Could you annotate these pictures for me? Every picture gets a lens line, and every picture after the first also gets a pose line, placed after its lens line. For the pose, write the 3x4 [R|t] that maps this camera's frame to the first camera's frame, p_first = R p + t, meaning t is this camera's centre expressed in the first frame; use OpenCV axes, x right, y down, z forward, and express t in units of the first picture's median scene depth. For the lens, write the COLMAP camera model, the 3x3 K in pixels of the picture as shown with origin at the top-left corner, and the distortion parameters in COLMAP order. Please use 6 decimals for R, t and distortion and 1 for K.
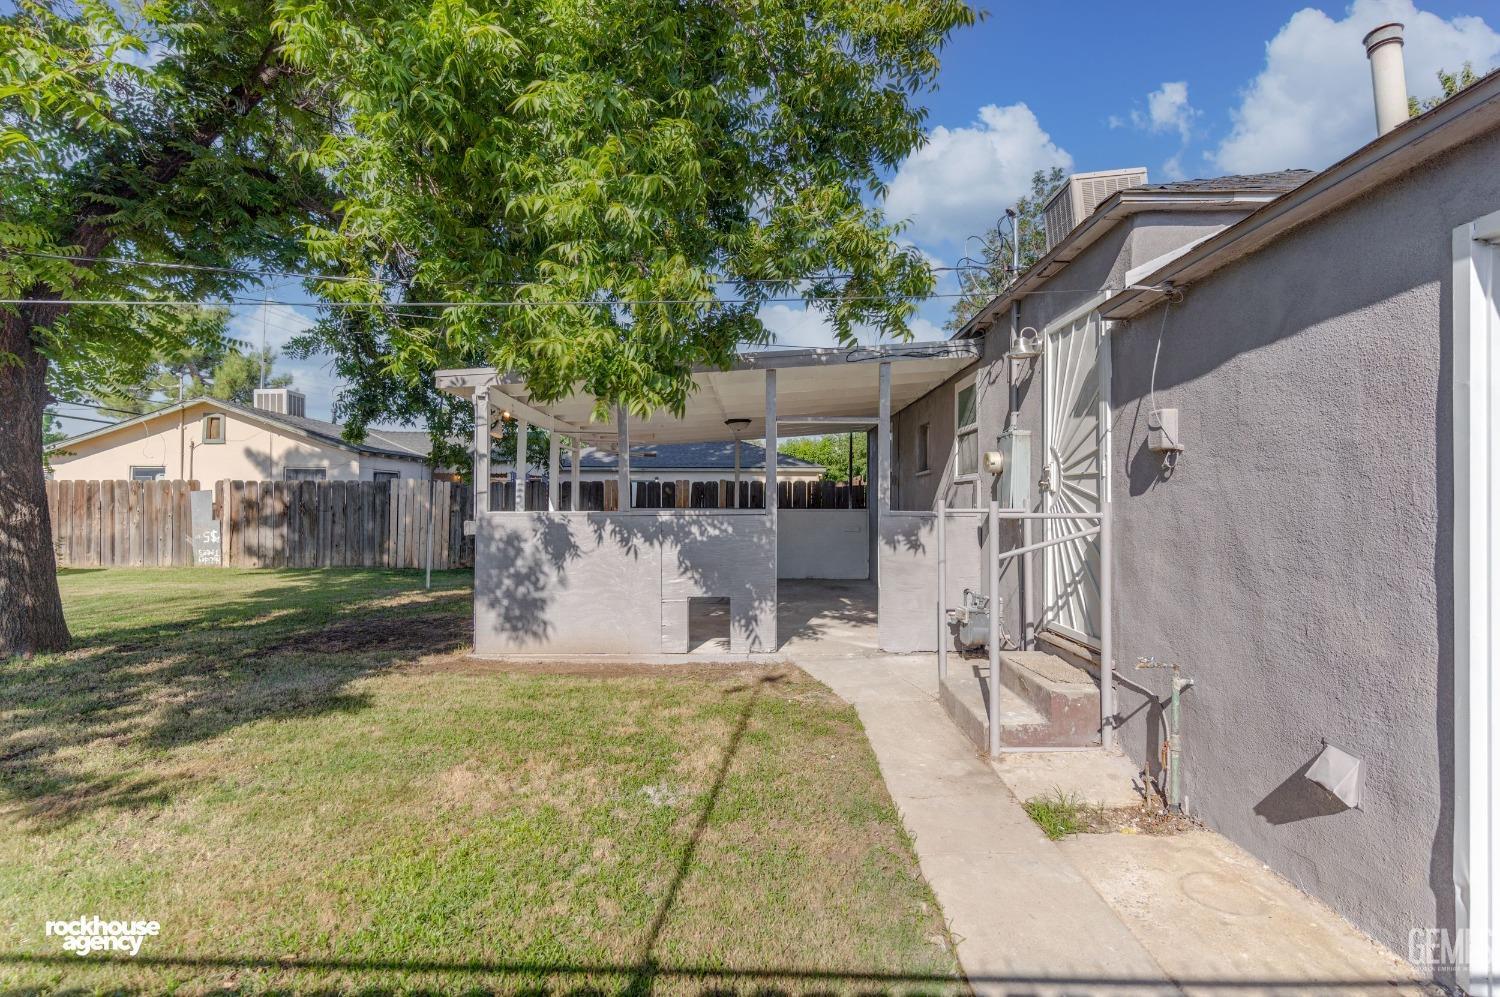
lens RADIAL K [[712.5, 0, 750.0], [0, 712.5, 498.5], [0, 0, 1]] dist [-0.001111, -0.000695]
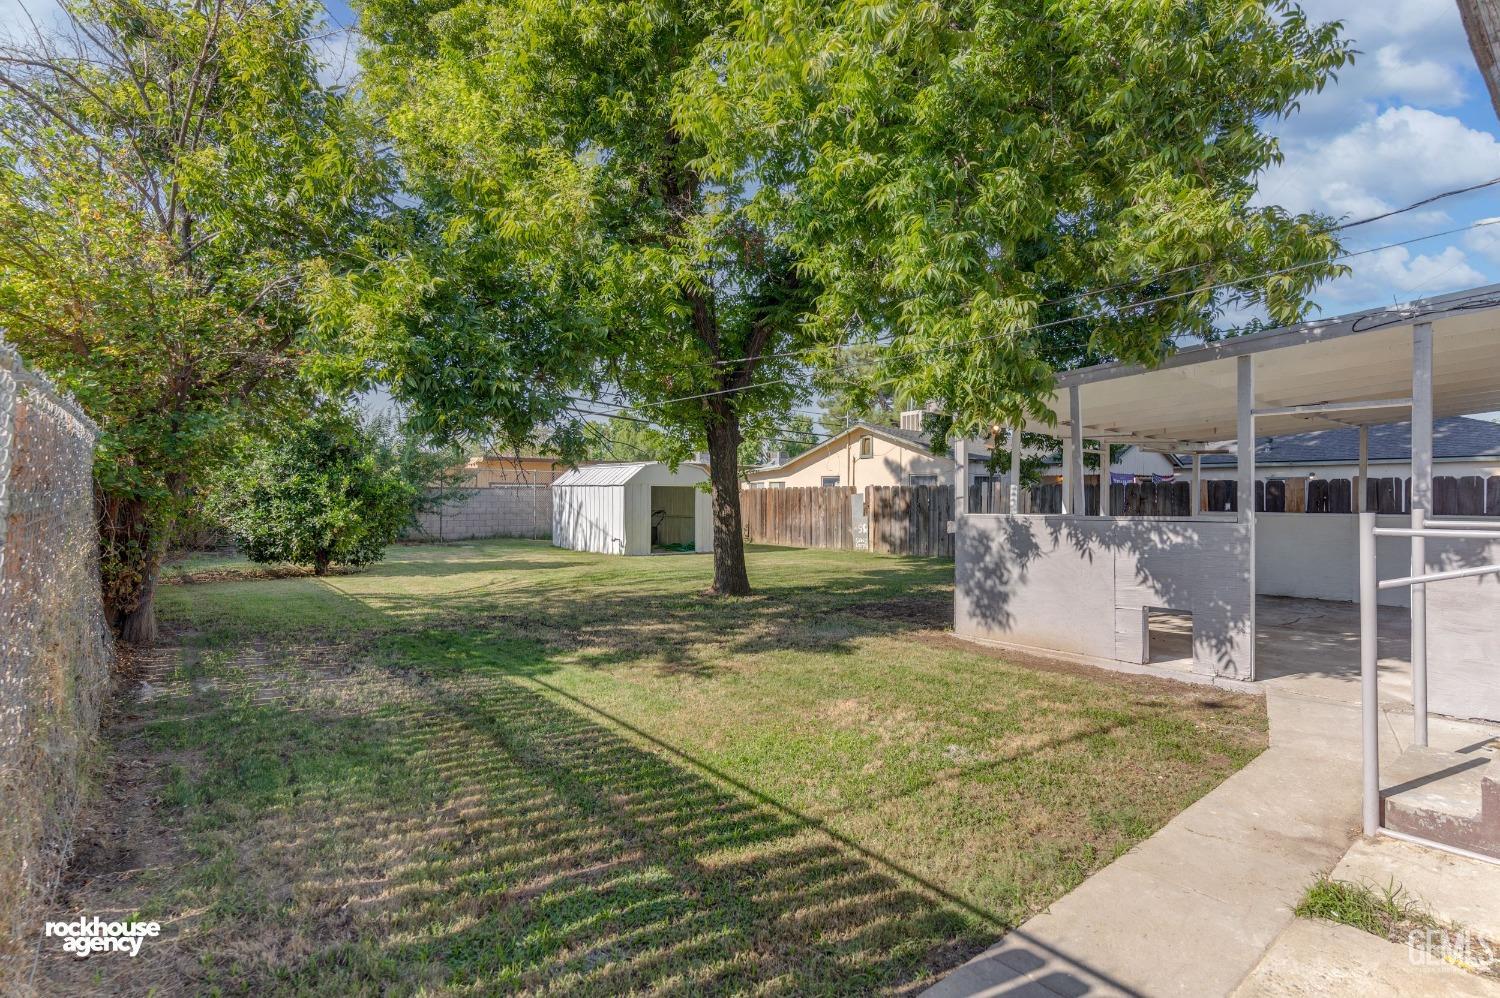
lens RADIAL K [[712.5, 0, 750.0], [0, 712.5, 499.0], [0, 0, 1]] dist [-0.001111, -0.000695]
pose [[0.636482, 0.000741, -0.771291, 0.311617], [0.000523, 0.999999, 0.001393, -0.007238], [0.771292, -0.001290, 0.636481, -0.018482]]
